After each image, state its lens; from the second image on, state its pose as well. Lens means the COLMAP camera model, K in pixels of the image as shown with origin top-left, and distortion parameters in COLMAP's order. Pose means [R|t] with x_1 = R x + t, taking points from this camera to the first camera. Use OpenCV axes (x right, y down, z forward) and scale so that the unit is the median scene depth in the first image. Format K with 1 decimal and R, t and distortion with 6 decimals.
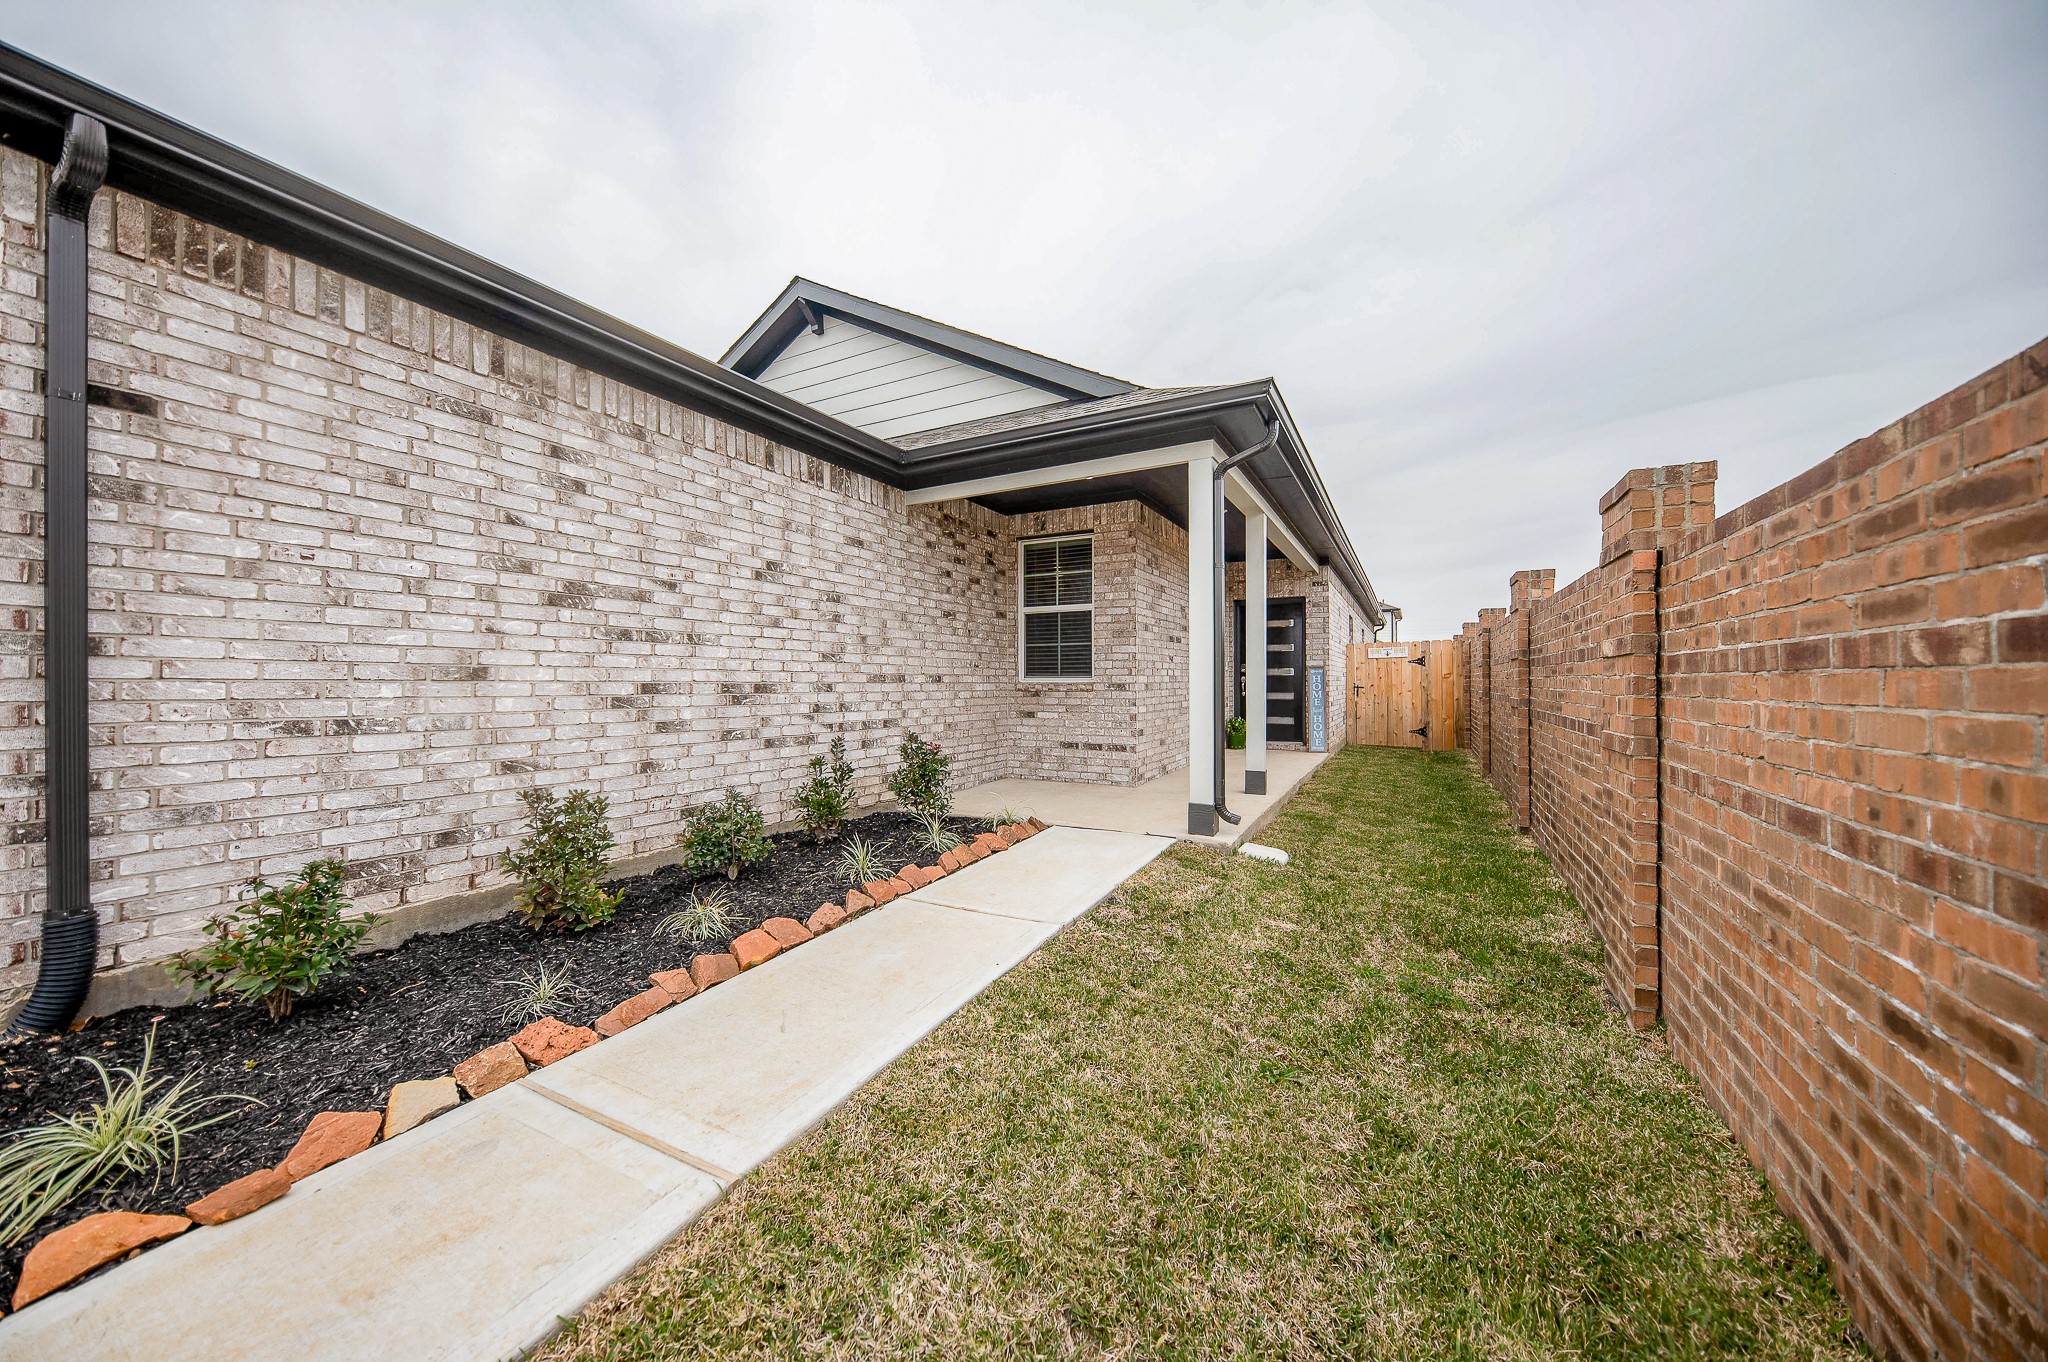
lens RADIAL K [[721.1, 0, 1010.1], [0, 721.1, 675.4], [0, 0, 1]] dist [0.000950, -0.003689]
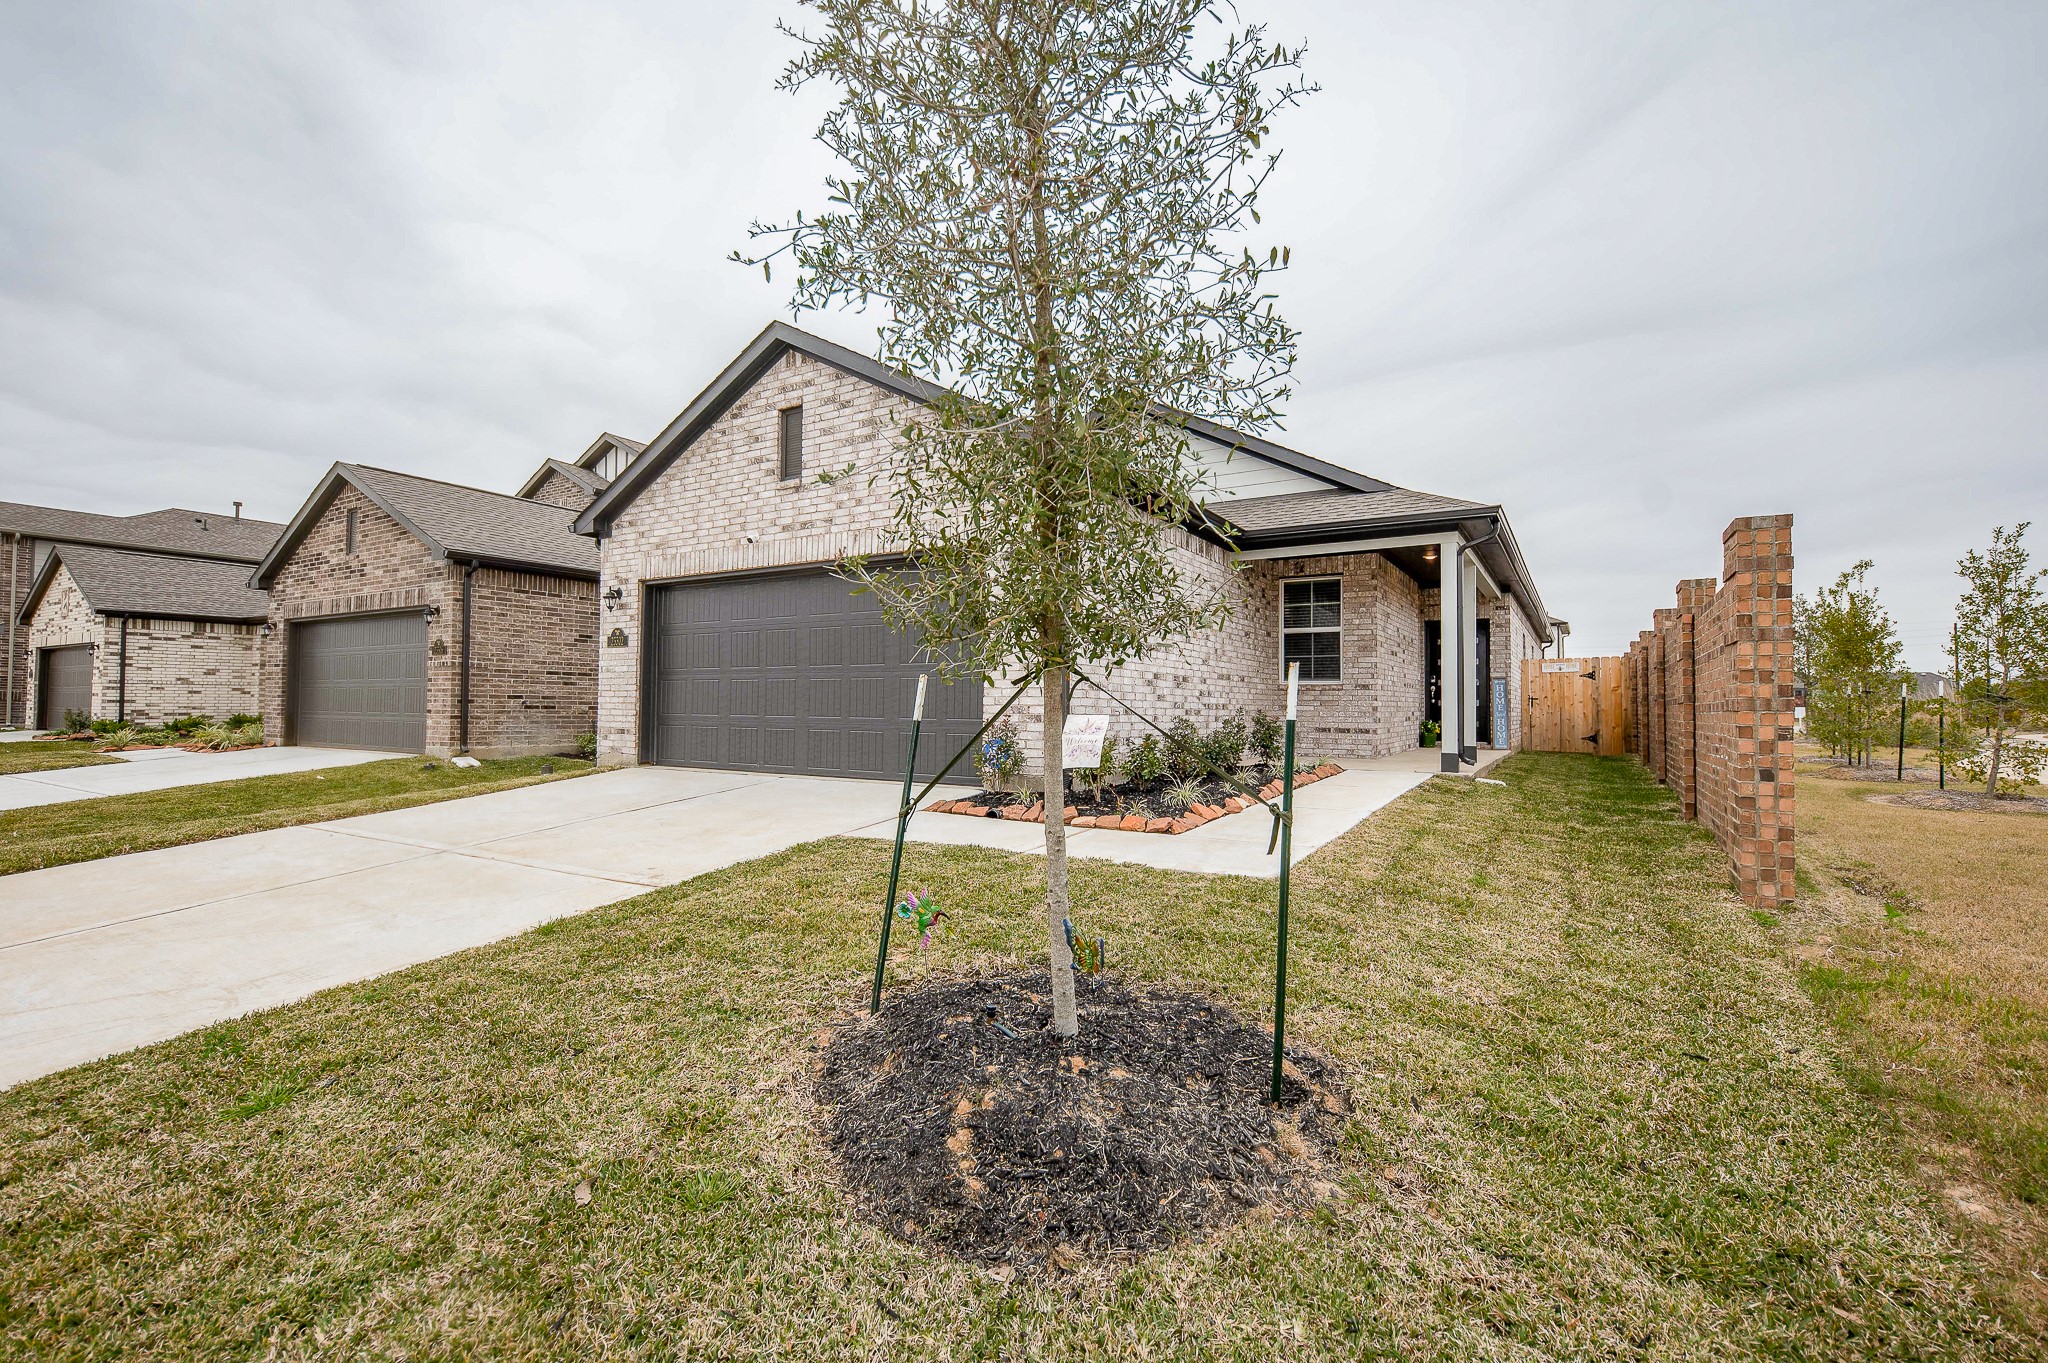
lens RADIAL K [[865.8, 0, 1022.0], [0, 865.8, 672.7], [0, 0, 1]] dist [-0.003105, 0.000348]
pose [[0.997709, 0.009471, -0.066989, -0.508838], [-0.011403, 0.999529, -0.028504, 0.056064], [0.066688, 0.029203, 0.997346, -0.911145]]
